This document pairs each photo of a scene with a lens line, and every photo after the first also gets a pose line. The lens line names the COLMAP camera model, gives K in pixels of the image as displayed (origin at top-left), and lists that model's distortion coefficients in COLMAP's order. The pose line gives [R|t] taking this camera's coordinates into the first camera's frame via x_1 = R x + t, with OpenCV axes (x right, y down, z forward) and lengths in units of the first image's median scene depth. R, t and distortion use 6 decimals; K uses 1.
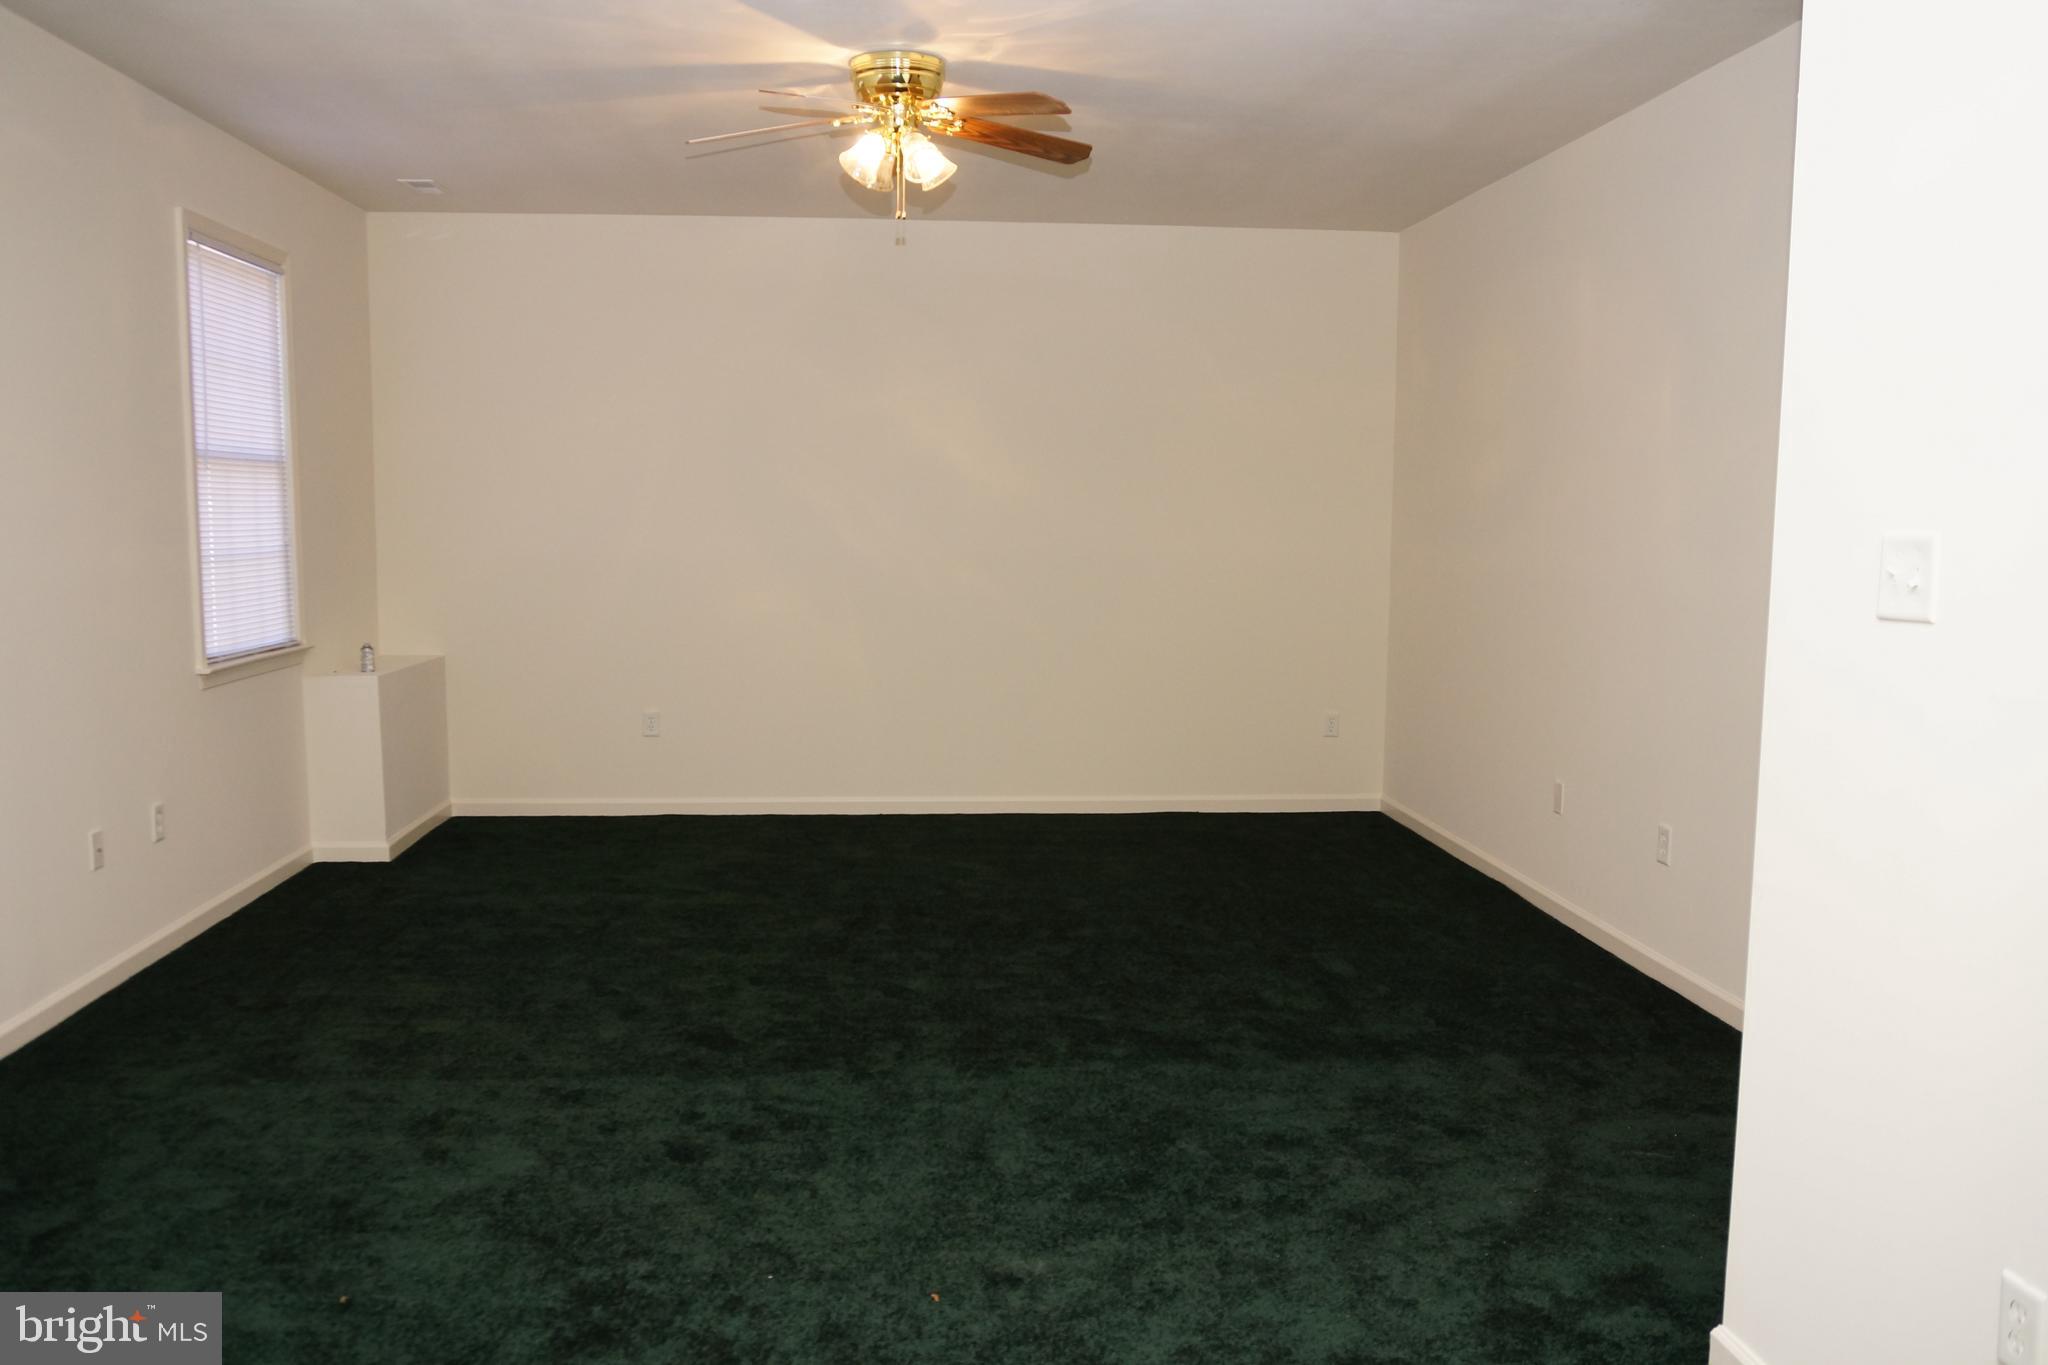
lens RADIAL K [[1637.6, 0, 1015.3], [0, 1637.6, 686.9], [0, 0, 1]] dist [-0.036461, 0.004999]
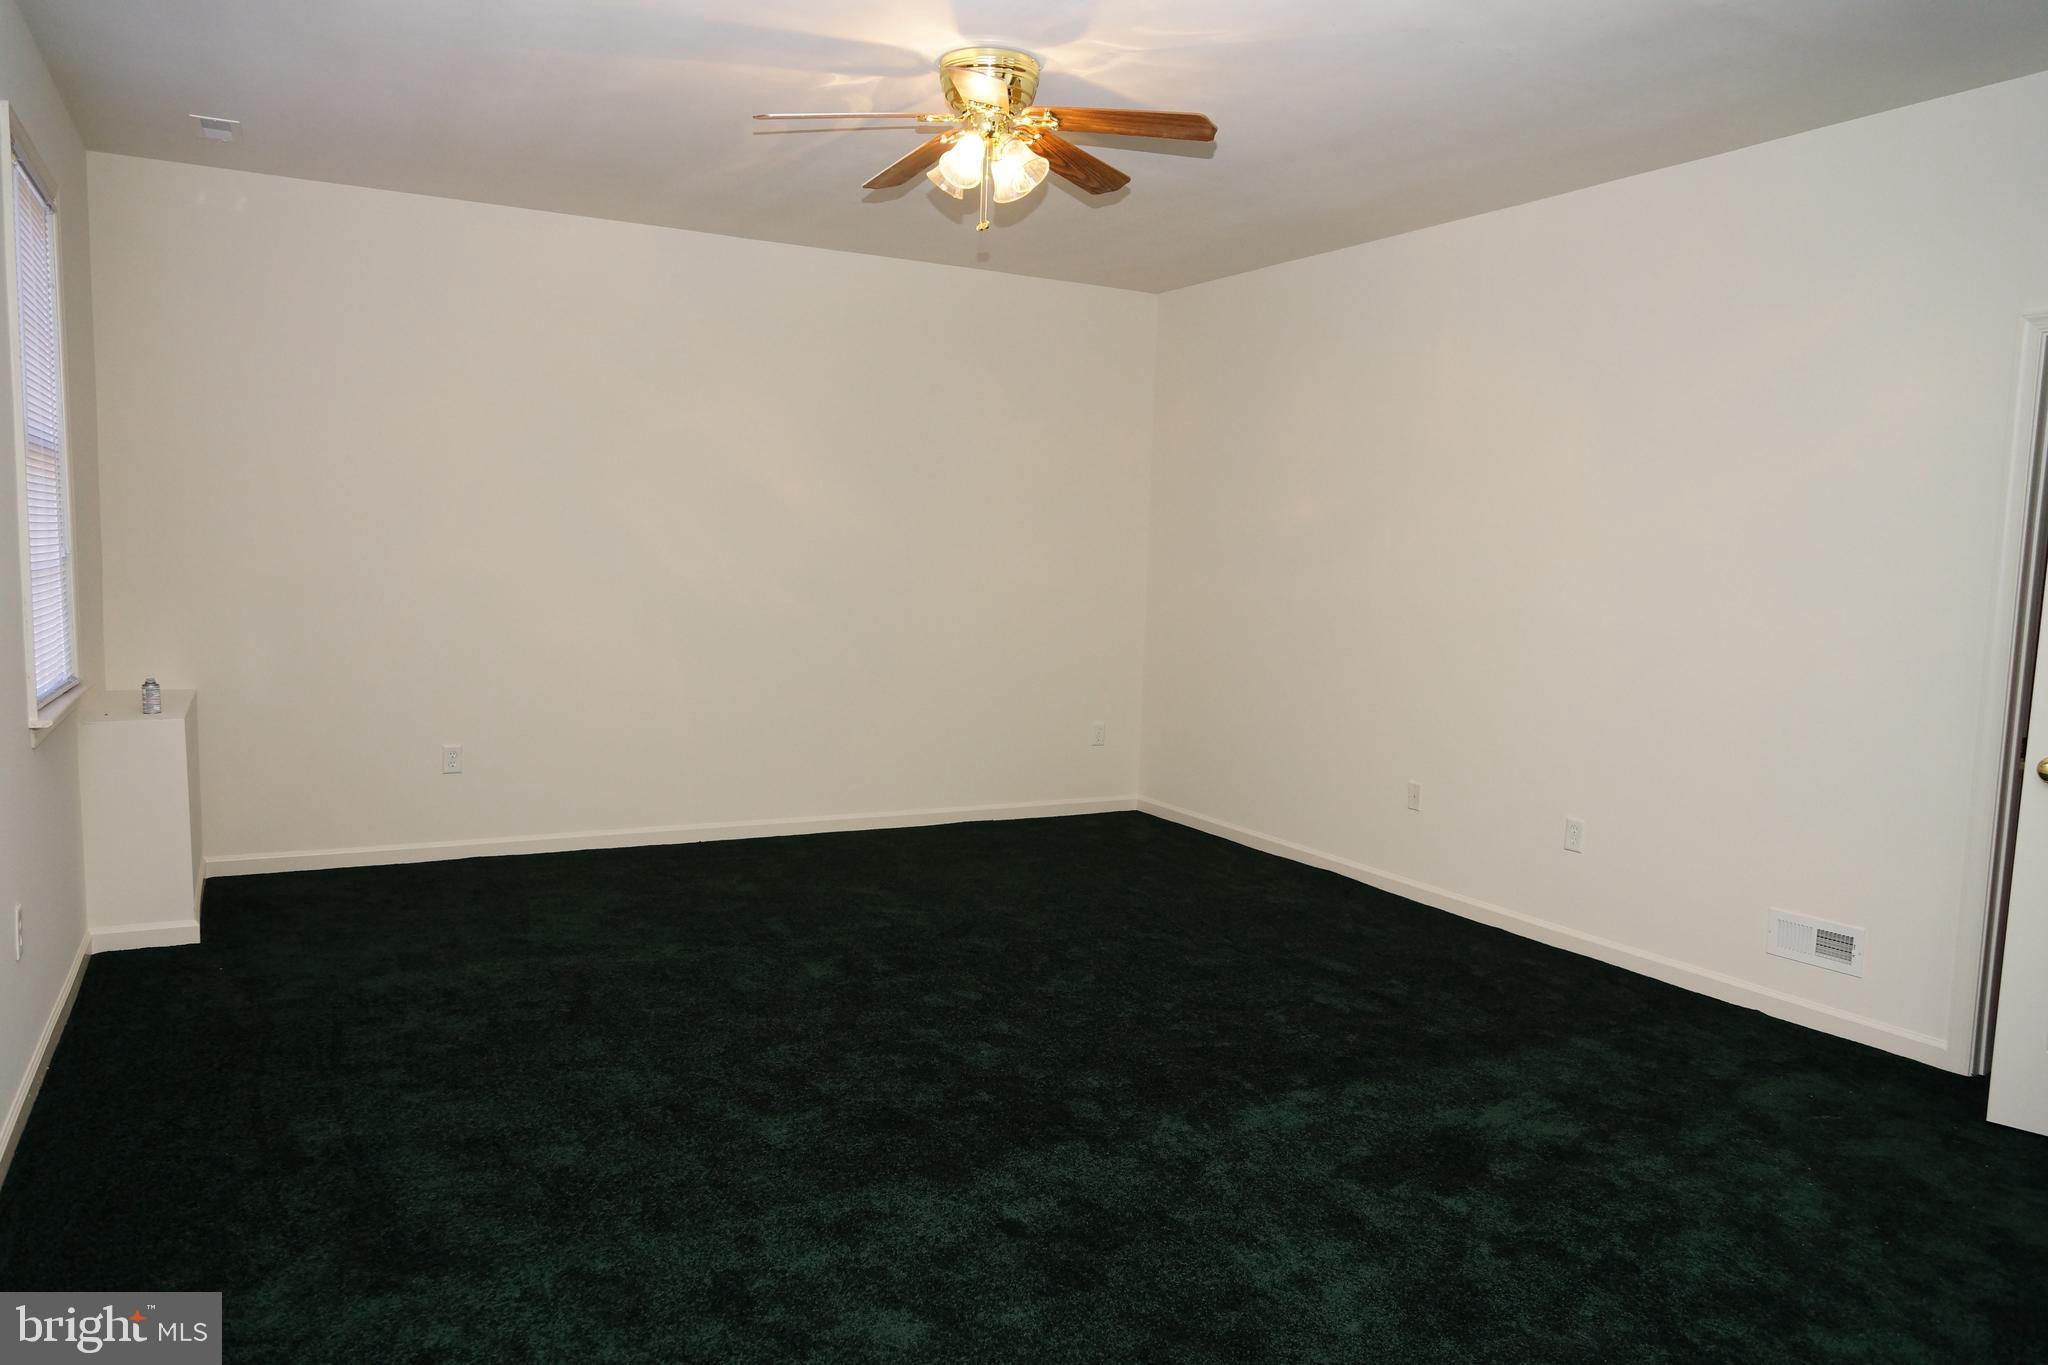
lens RADIAL K [[1404.3, 0, 1032.1], [0, 1404.3, 694.6], [0, 0, 1]] dist [-0.010817, 0.012079]
pose [[0.913704, -0.021943, 0.405788, -0.384176], [0.019856, 0.999759, 0.009354, -0.022904], [-0.405895, -0.000489, 0.913920, 0.241854]]
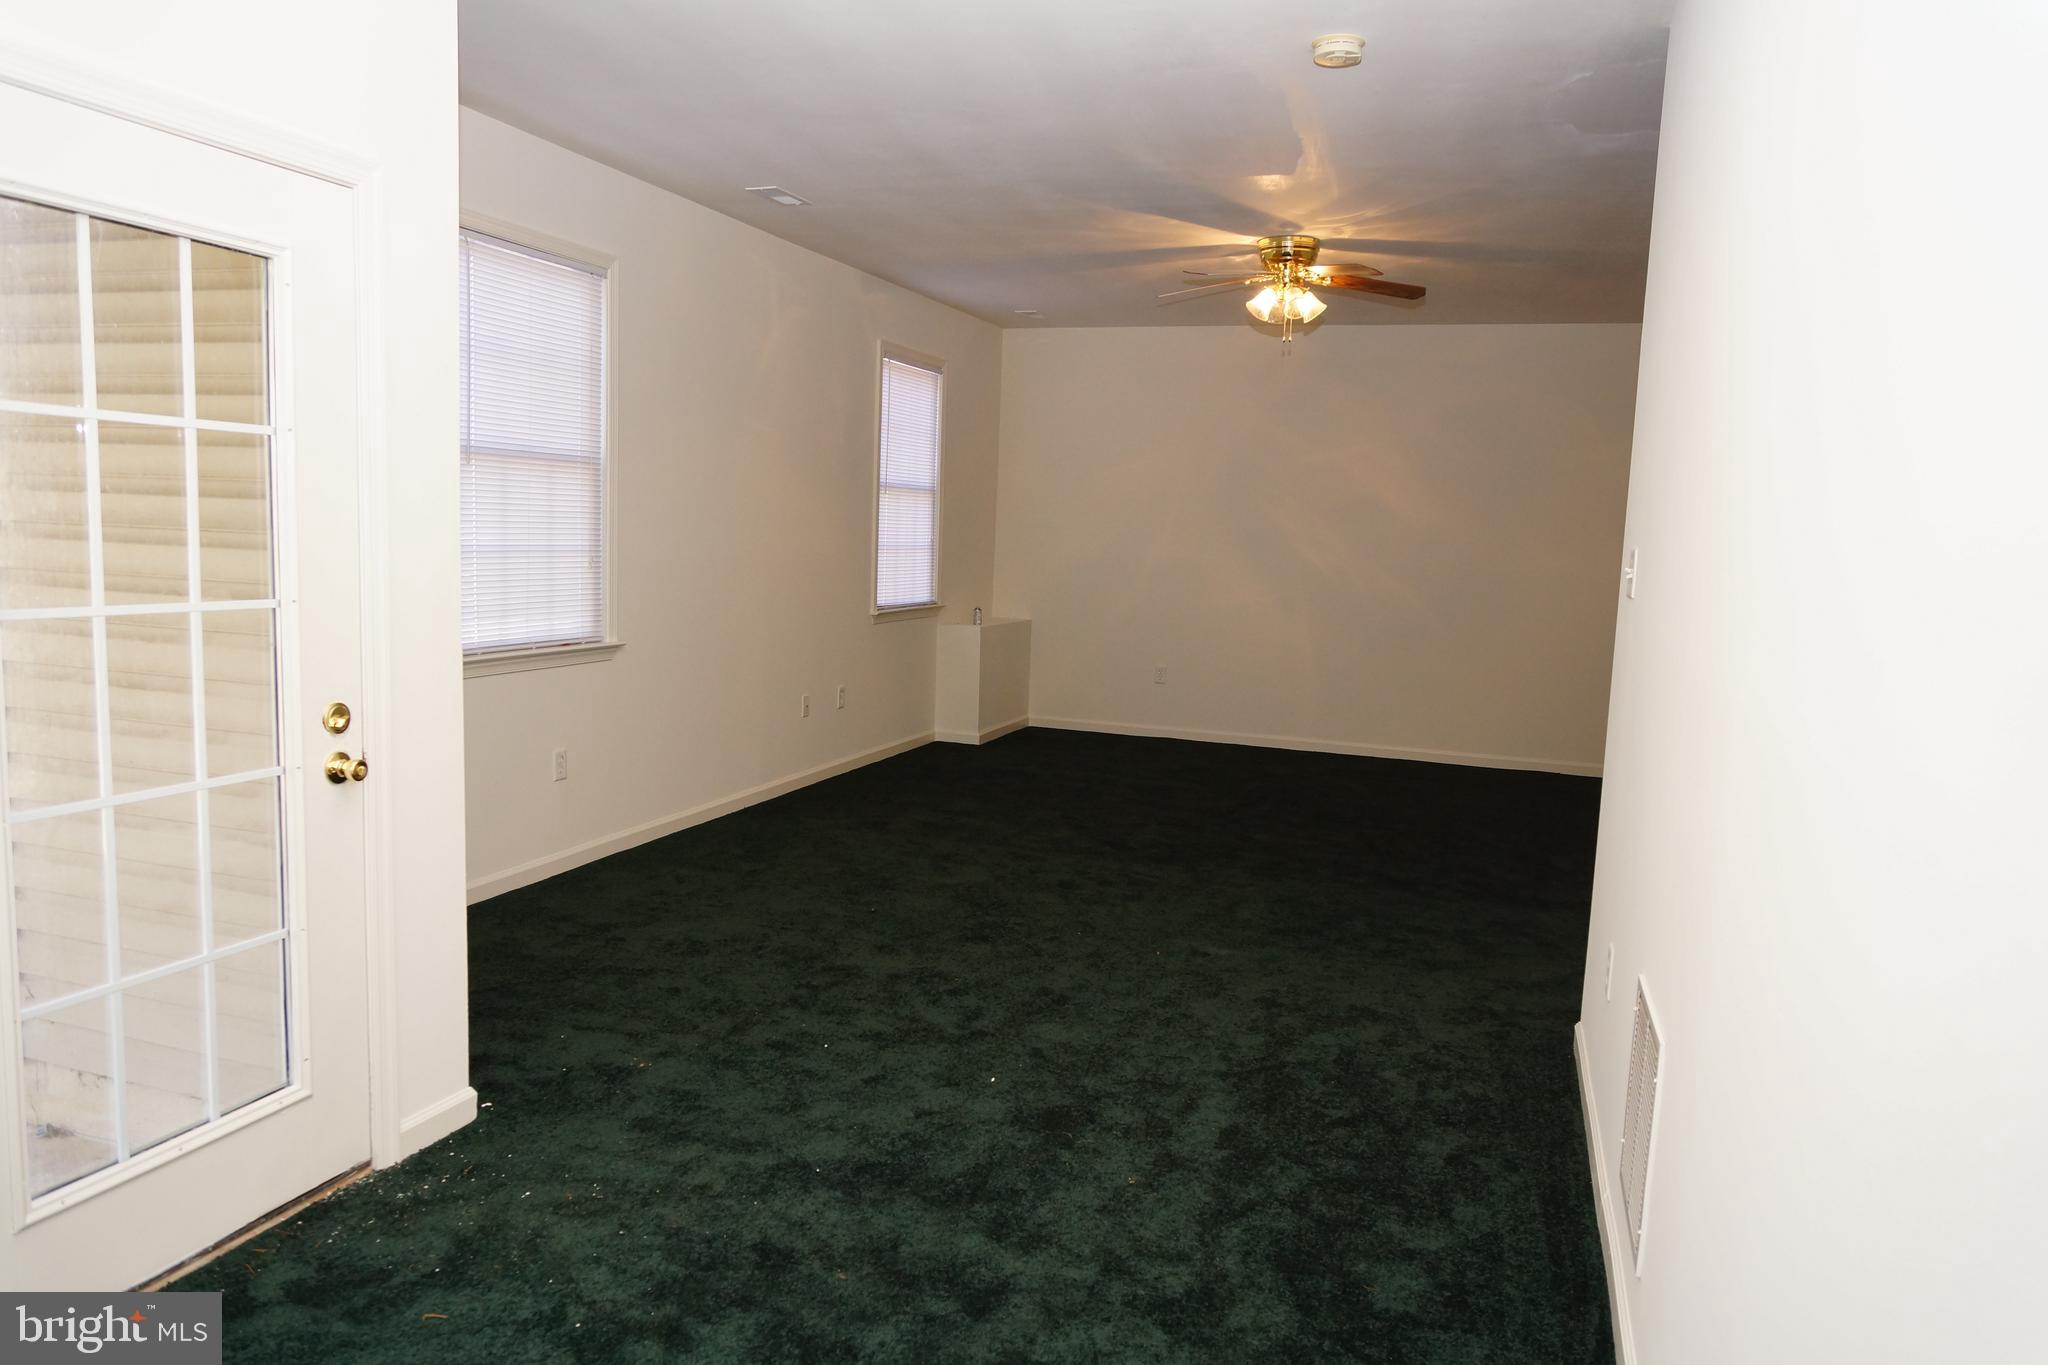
lens RADIAL K [[1404.3, 0, 1021.7], [0, 1404.3, 679.5], [0, 0, 1]] dist [-0.010817, 0.012079]
pose [[0.916620, 0.071755, -0.393267, 0.245653], [-0.073861, 0.997220, 0.009796, 0.037313], [0.392877, 0.020068, 0.919372, -0.313225]]
